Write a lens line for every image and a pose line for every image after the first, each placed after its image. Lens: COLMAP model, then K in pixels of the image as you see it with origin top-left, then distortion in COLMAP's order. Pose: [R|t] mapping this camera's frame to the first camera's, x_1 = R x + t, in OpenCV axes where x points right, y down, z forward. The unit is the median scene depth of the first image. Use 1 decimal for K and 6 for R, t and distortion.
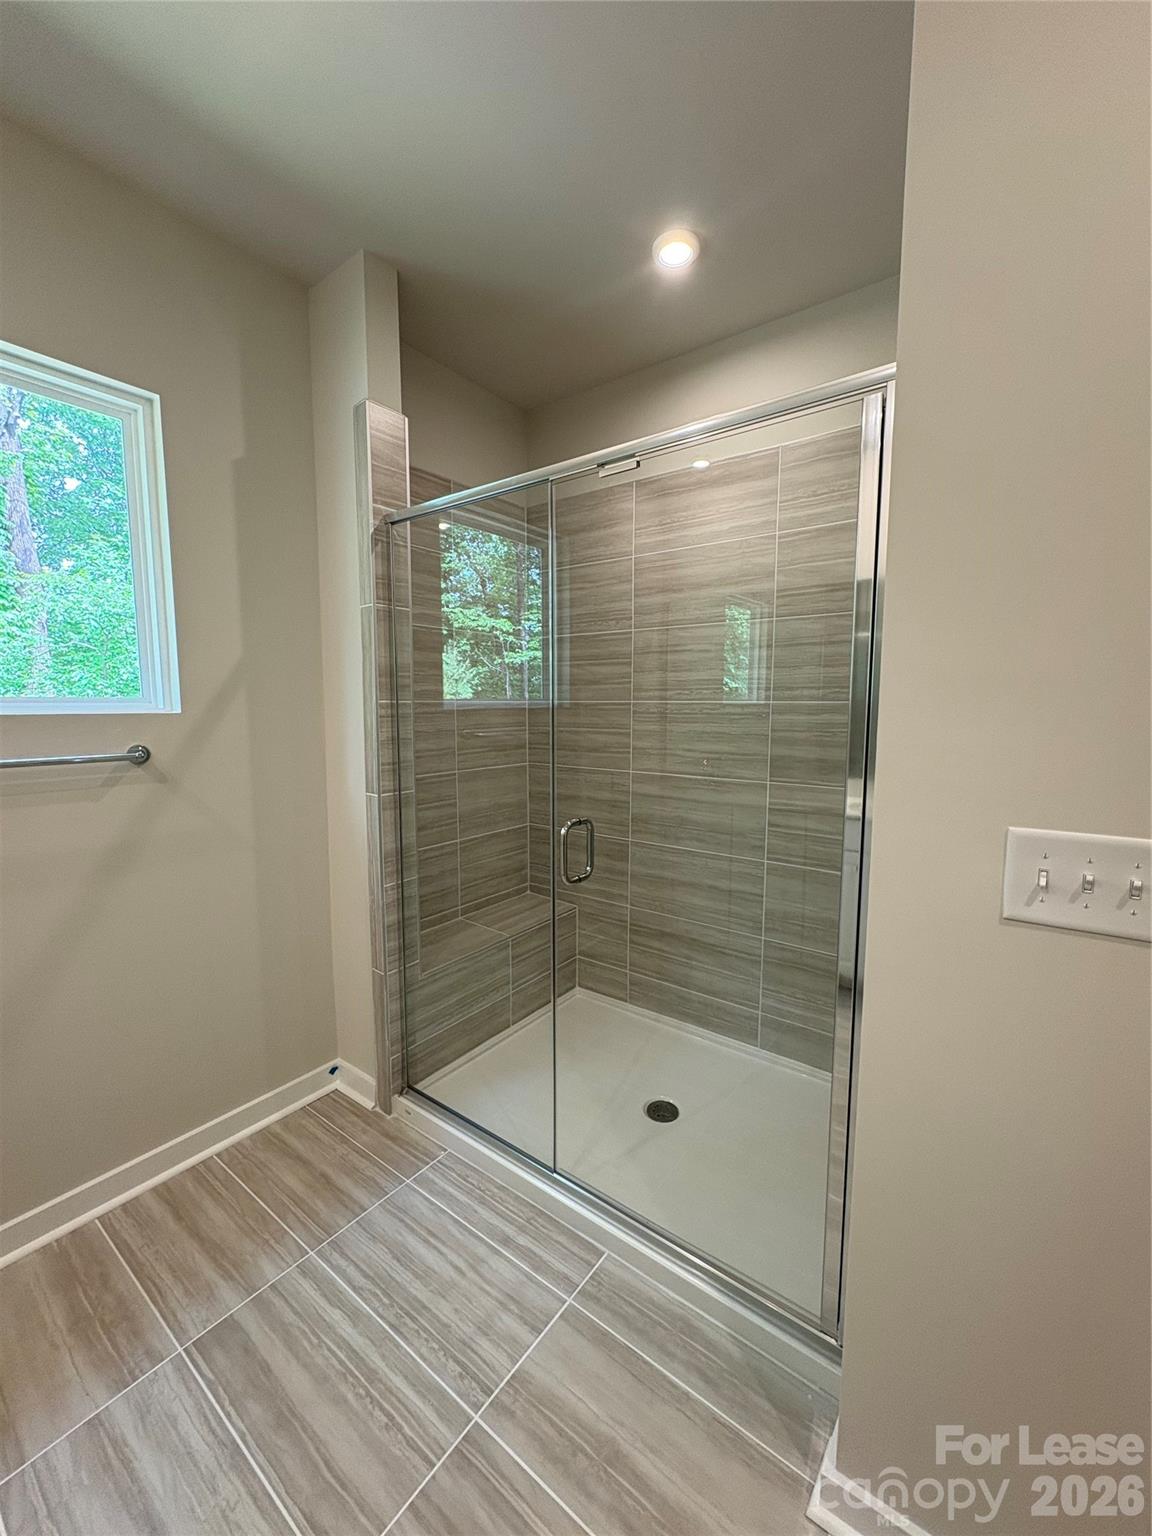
lens RADIAL K [[613.1, 0, 575.6], [0, 613.1, 767.6], [0, 0, 1]] dist [0.000538, -0.000491]
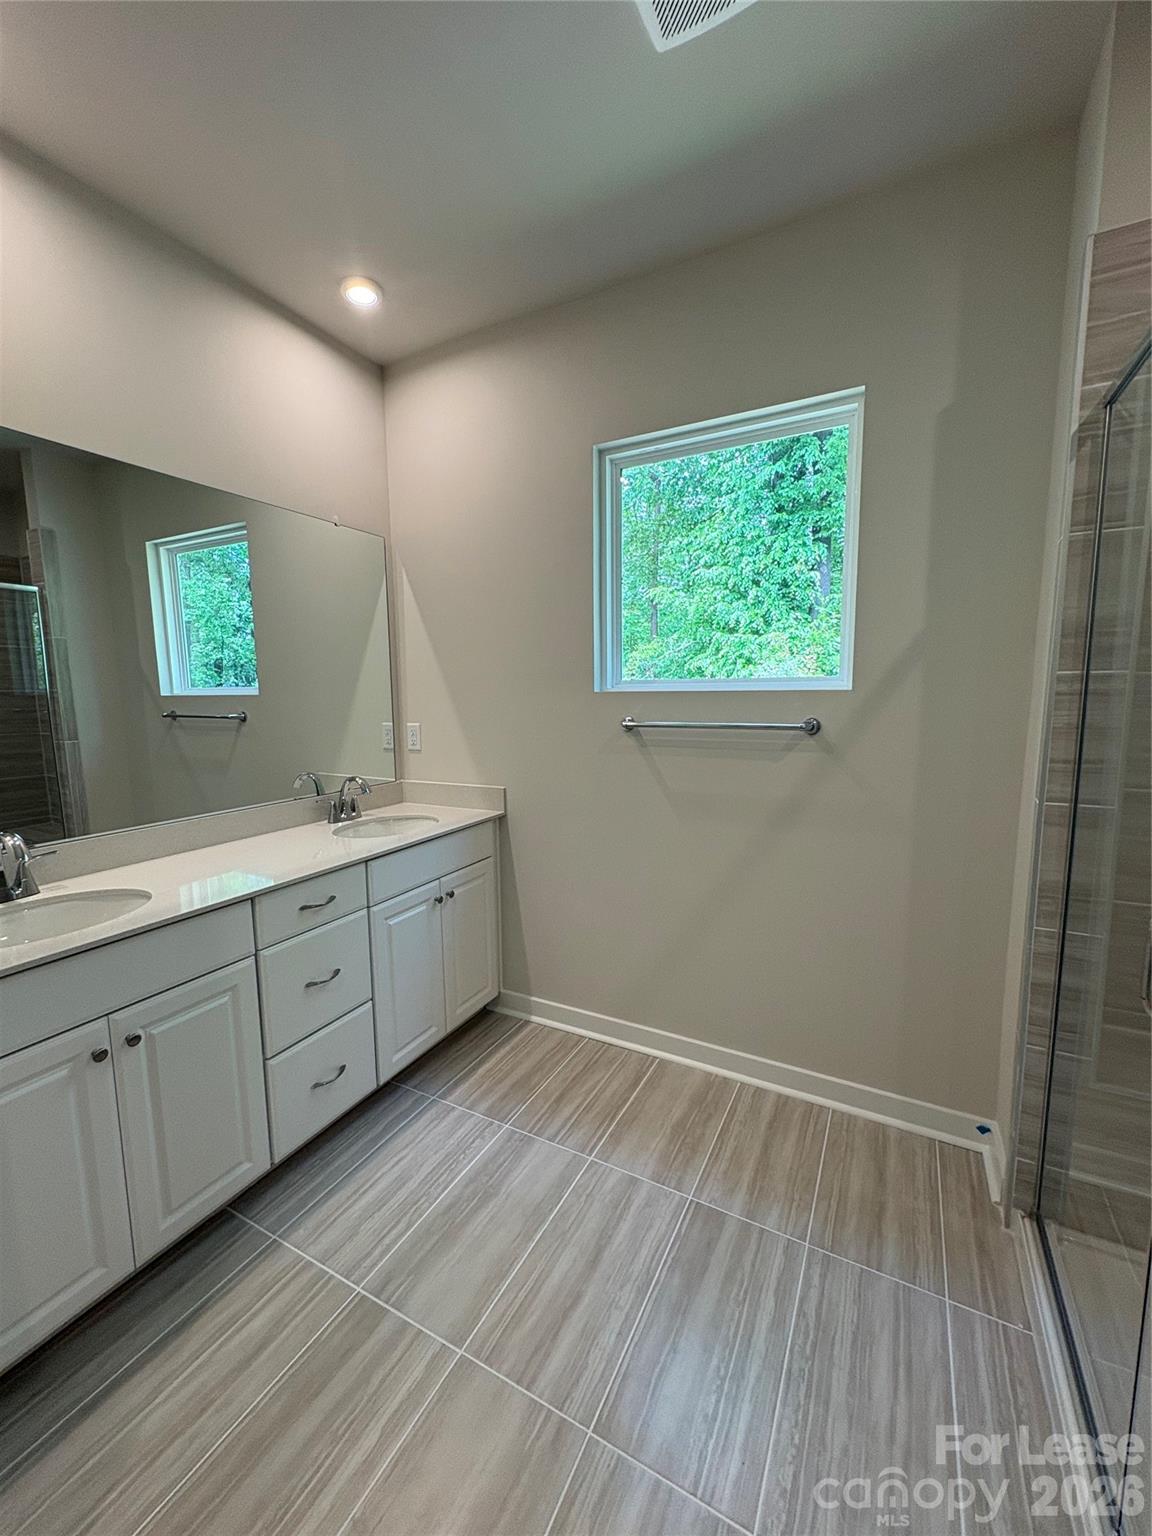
lens RADIAL K [[613.1, 0, 576.1], [0, 613.1, 767.8], [0, 0, 1]] dist [0.000538, -0.000491]
pose [[0.153552, 0.117437, -0.981137, 0.313184], [-0.093570, 0.990179, 0.103875, -0.020165], [0.983700, 0.075854, 0.163033, 0.350337]]
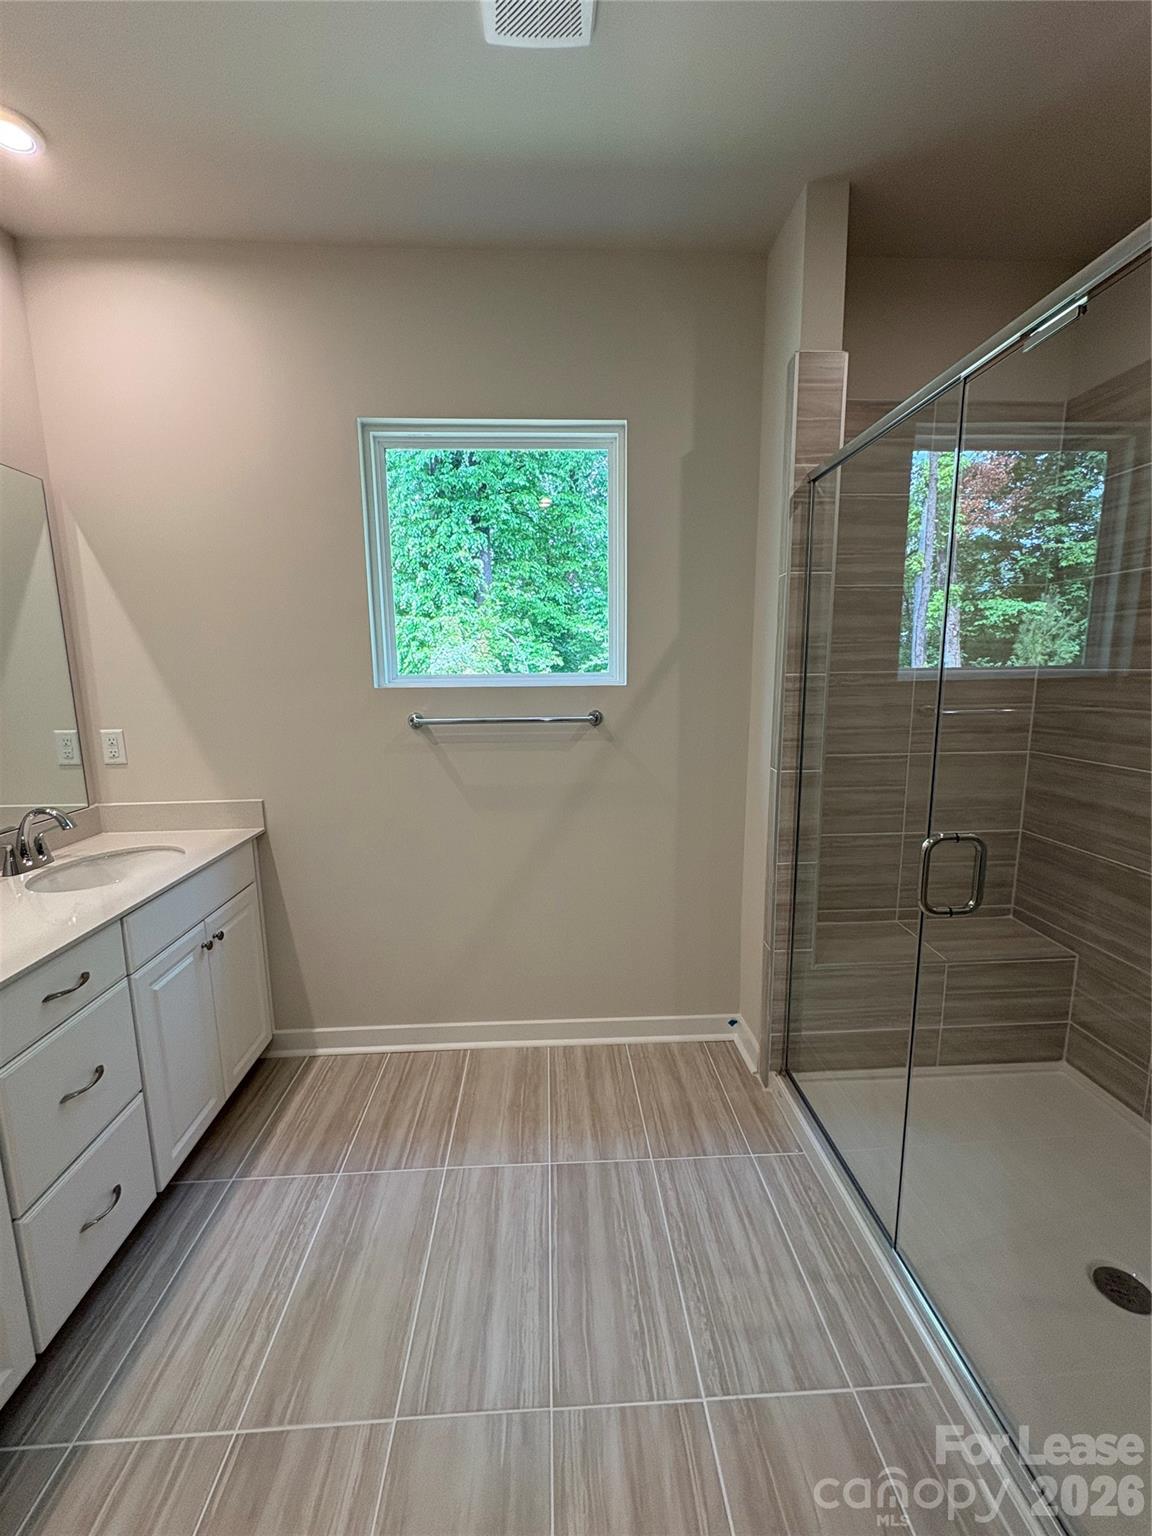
lens RADIAL K [[613.1, 0, 575.8], [0, 613.1, 767.9], [0, 0, 1]] dist [0.000538, -0.000491]
pose [[0.641260, 0.113204, -0.758927, 0.221601], [-0.068093, 0.993551, 0.090666, -0.027659], [0.764296, -0.006463, 0.644833, 0.127039]]
